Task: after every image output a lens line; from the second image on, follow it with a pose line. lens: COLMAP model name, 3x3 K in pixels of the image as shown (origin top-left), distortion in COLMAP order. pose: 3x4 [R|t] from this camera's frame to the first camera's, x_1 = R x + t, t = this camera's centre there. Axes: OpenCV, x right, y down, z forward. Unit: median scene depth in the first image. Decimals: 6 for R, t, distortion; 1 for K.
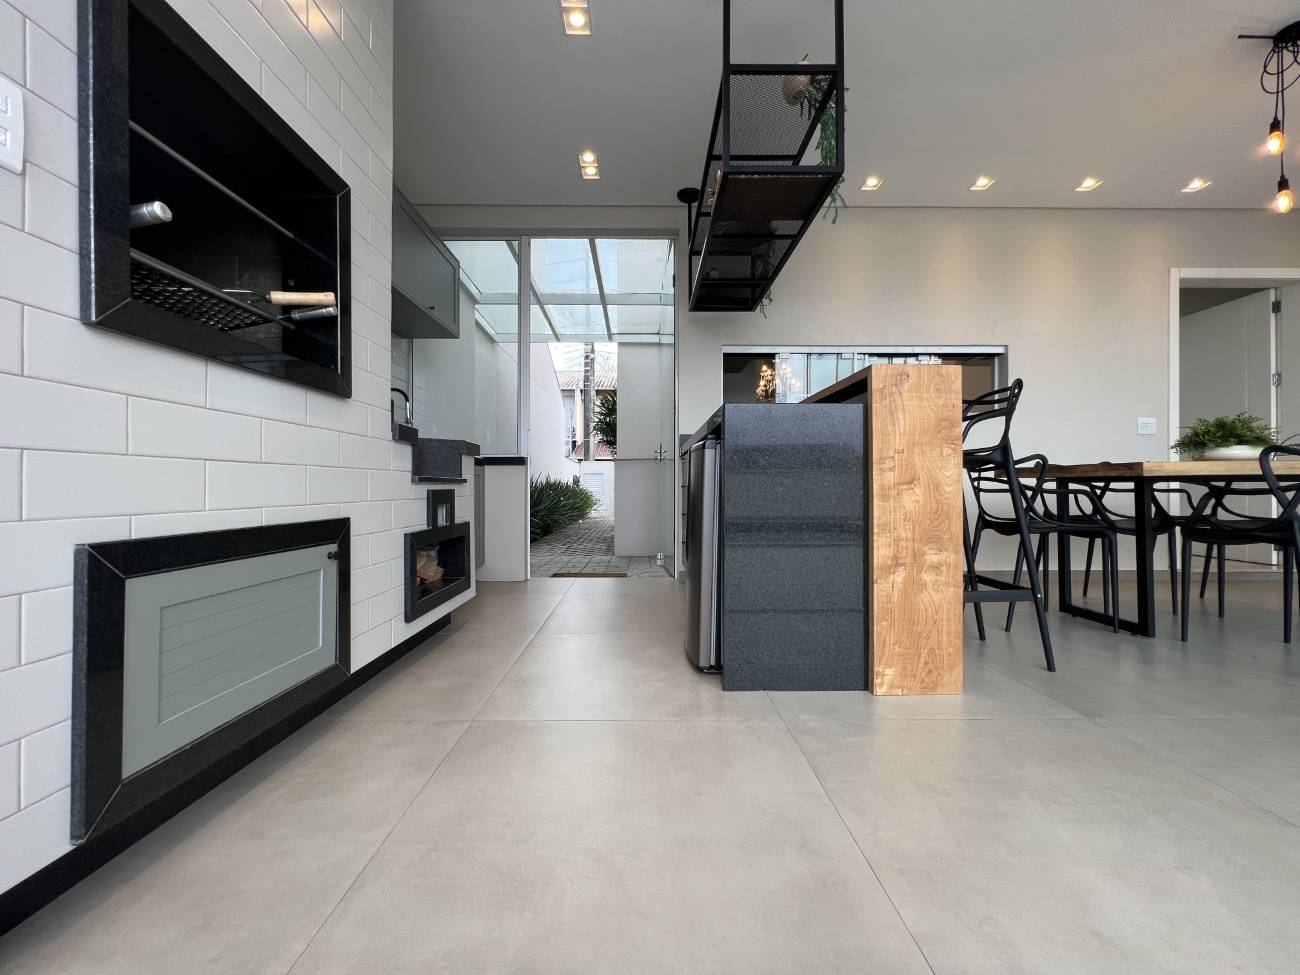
lens RADIAL K [[519.9, 0, 643.7], [0, 519.9, 487.1], [0, 0, 1]] dist [-0.004744, 0.000598]
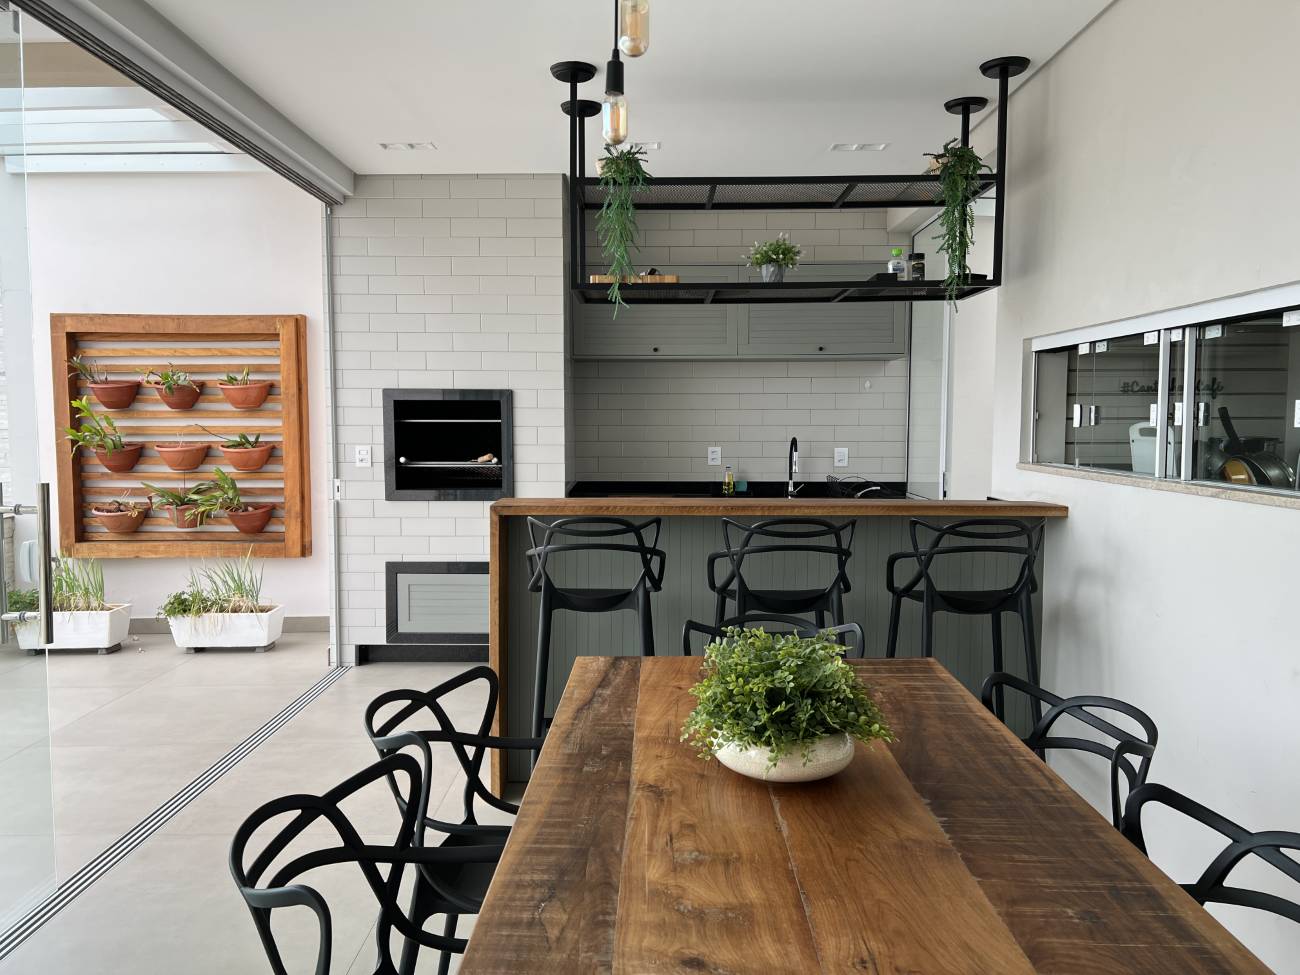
lens RADIAL K [[975.9, 0, 644.1], [0, 975.9, 487.0], [0, 0, 1]] dist [0.051281, -0.059953]
pose [[-0.013177, 0.073052, -0.997241, 3.201753], [-0.000703, 0.997327, 0.073067, -0.514609], [0.999913, 0.001664, -0.013090, 1.635483]]
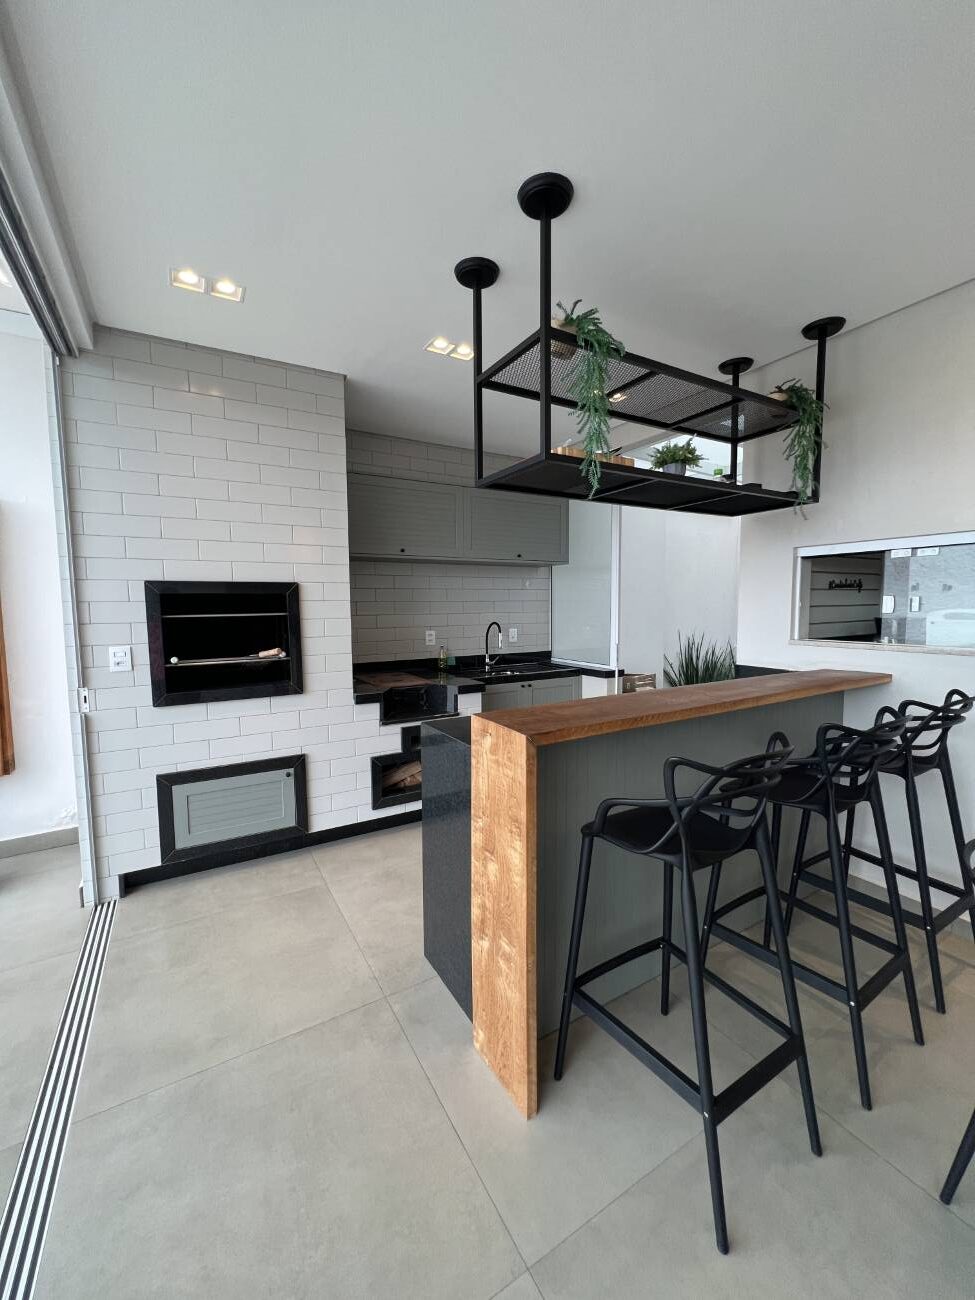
lens RADIAL K [[519.9, 0, 490.4], [0, 519.9, 646.5], [0, 0, 1]] dist [-0.004744, 0.000598]
pose [[0.506815, 0.066722, -0.859469, 1.518585], [0.009613, 0.996501, 0.083029, -0.528545], [0.862001, -0.050343, 0.504400, 0.682015]]
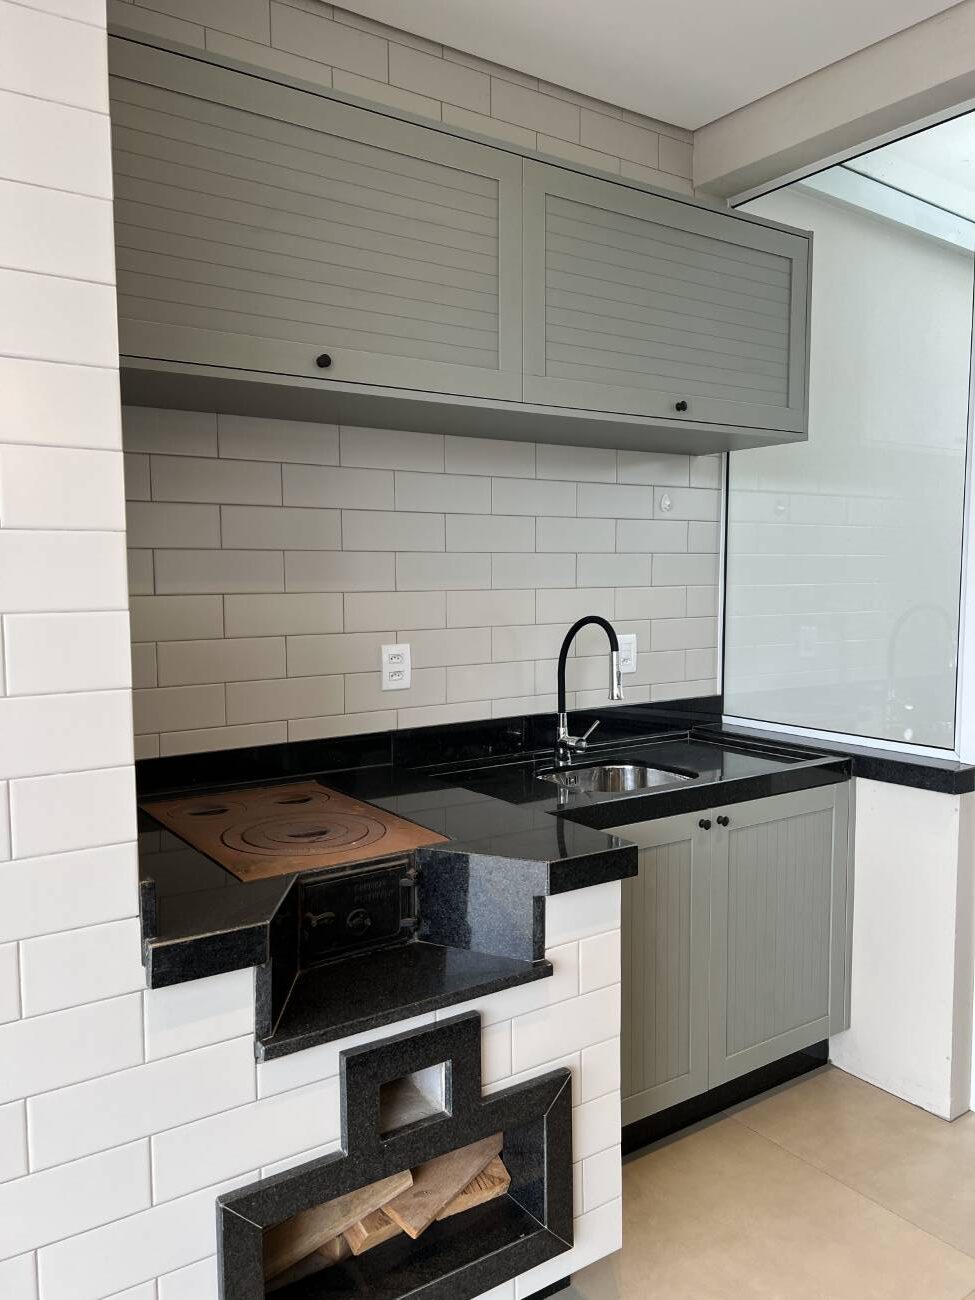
lens RADIAL K [[975.9, 0, 485.6], [0, 975.9, 660.4], [0, 0, 1]] dist [0.051281, -0.059953]
pose [[0.570657, 0.074740, -0.817780, 0.310765], [0.003845, 0.995596, 0.093674, -0.508630], [0.821179, -0.056600, 0.567856, 1.024957]]
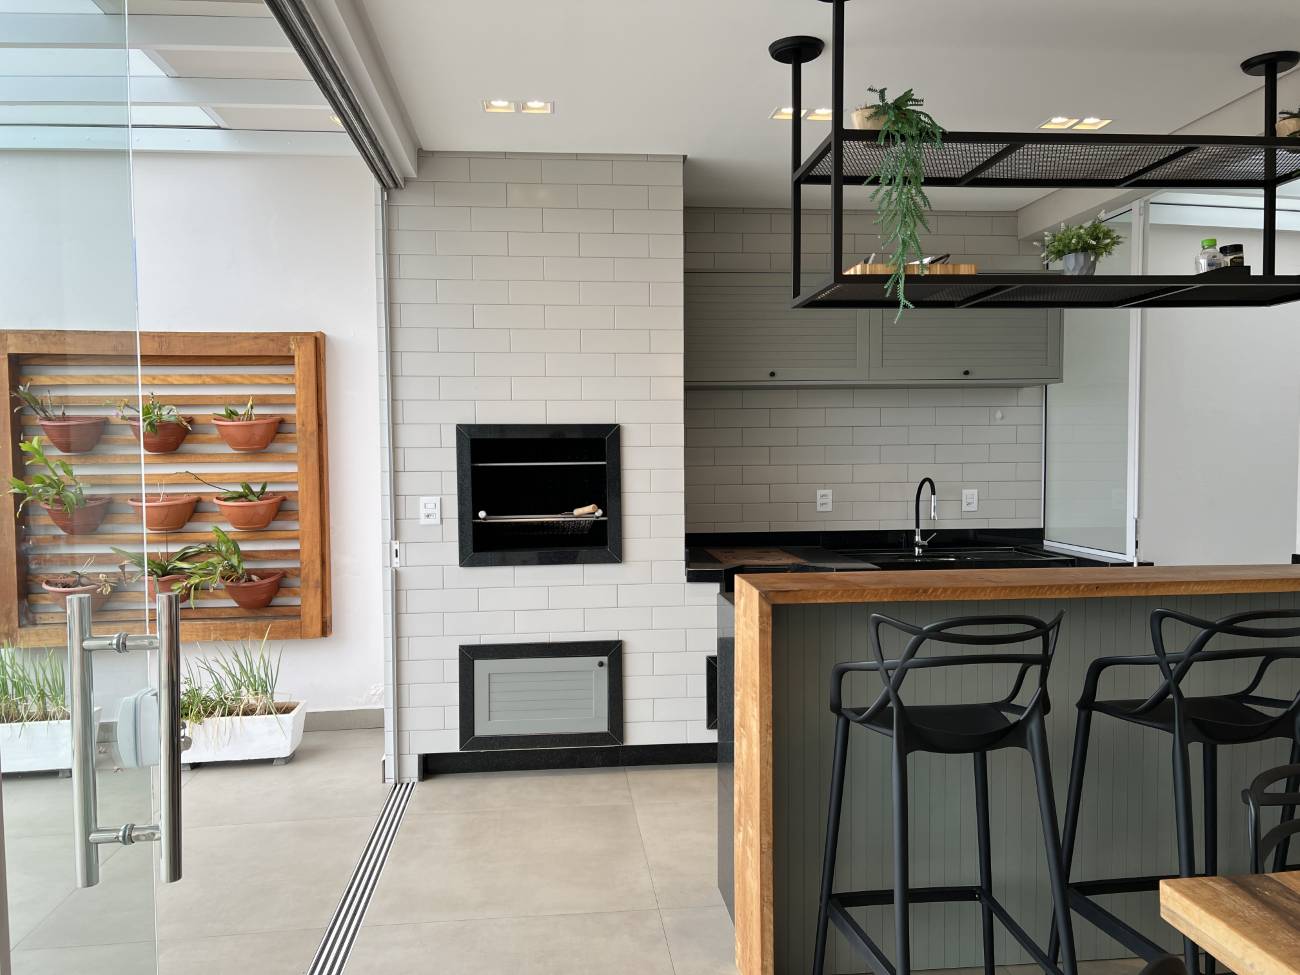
lens RADIAL K [[975.9, 0, 646.1], [0, 975.9, 493.8], [0, 0, 1]] dist [0.051281, -0.059953]
pose [[0.098524, 0.044888, -0.994122, 2.410770], [0.009179, 0.998899, 0.046013, -0.536081], [0.995092, -0.013659, 0.098003, 0.850419]]
